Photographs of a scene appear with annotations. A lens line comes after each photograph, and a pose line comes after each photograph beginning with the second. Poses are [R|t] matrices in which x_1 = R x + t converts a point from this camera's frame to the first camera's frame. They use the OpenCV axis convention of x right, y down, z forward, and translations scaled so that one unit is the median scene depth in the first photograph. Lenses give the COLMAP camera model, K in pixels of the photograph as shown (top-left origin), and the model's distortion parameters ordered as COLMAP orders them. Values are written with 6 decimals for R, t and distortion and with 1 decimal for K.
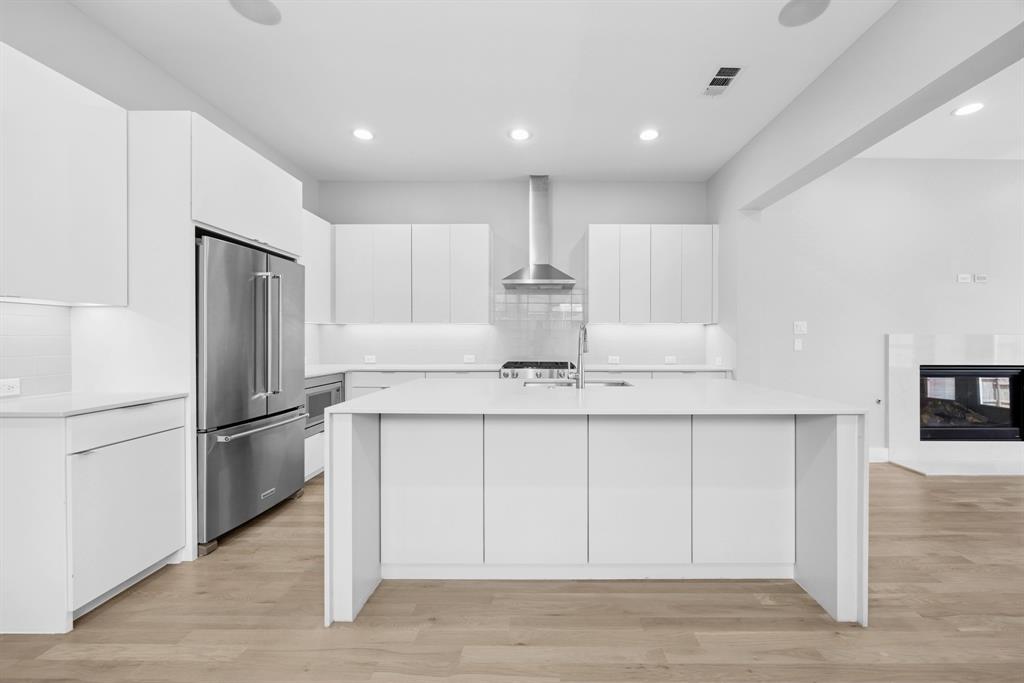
lens RADIAL K [[407.3, 0, 541.5], [0, 407.3, 340.8], [0, 0, 1]] dist [-0.001086, -0.000162]
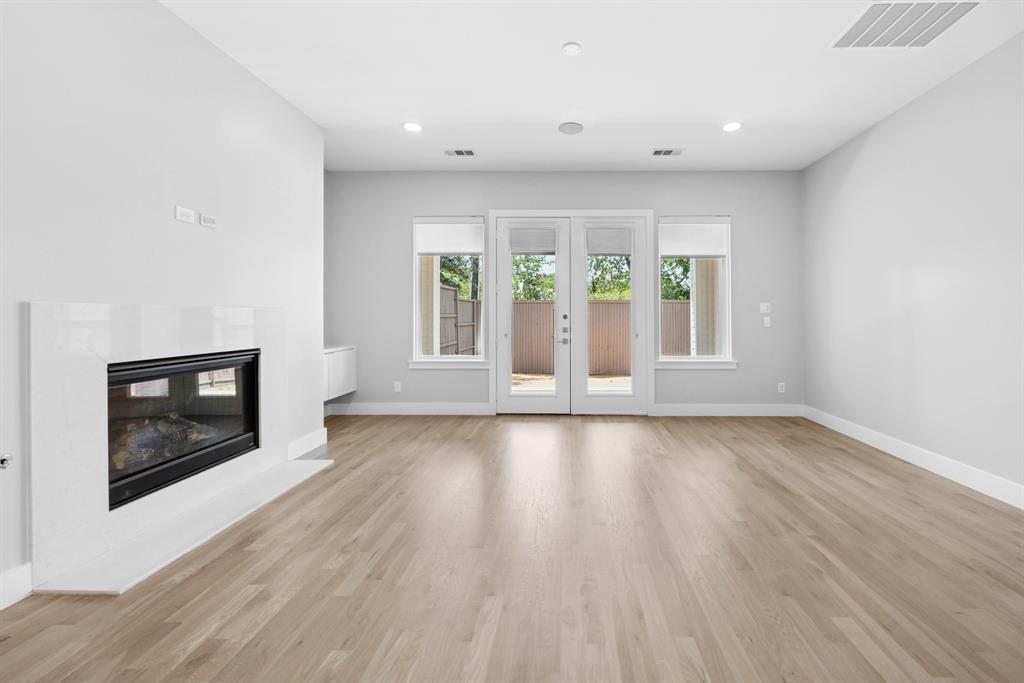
lens RADIAL K [[422.7, 0, 561.0], [0, 422.7, 316.7], [0, 0, 1]] dist [-0.002302, -0.000465]
pose [[0.019260, -0.005186, 0.999801, 0.409513], [-0.000288, 0.999986, 0.005193, -0.002788], [-0.999814, -0.000388, 0.019259, 0.417687]]
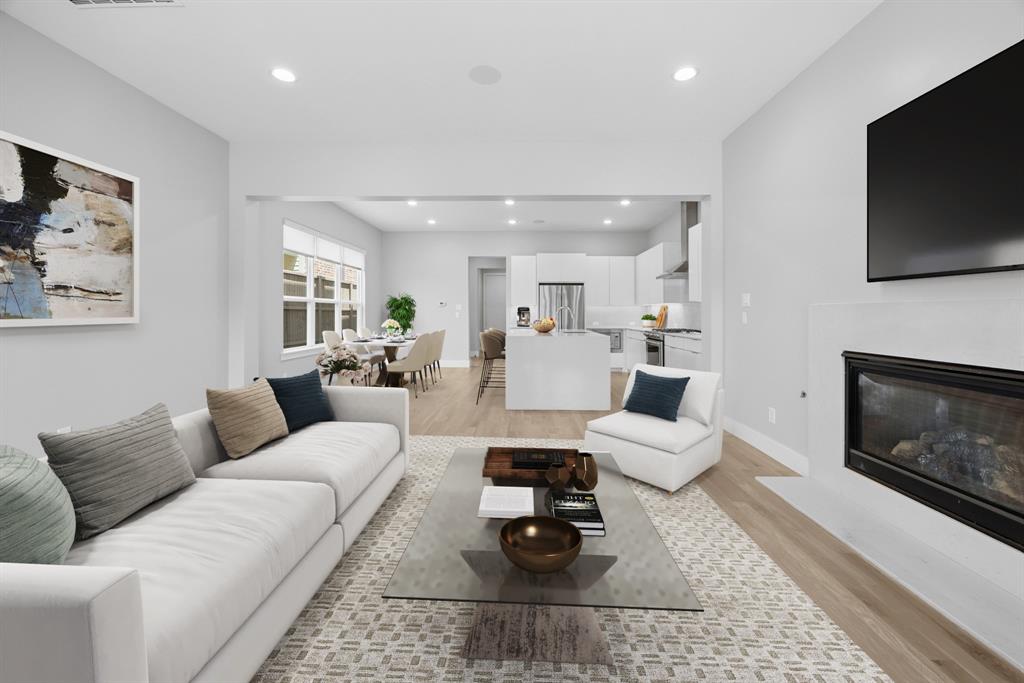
lens RADIAL K [[400.9, 0, 514.2], [0, 400.9, 312.1], [0, 0, 1]] dist [-0.001297, -0.000052]
pose [[-0.024150, -0.004522, -0.999698, 1.587395], [-0.006508, 0.999969, -0.004366, 0.003239], [0.999687, 0.006400, -0.024178, 0.482872]]
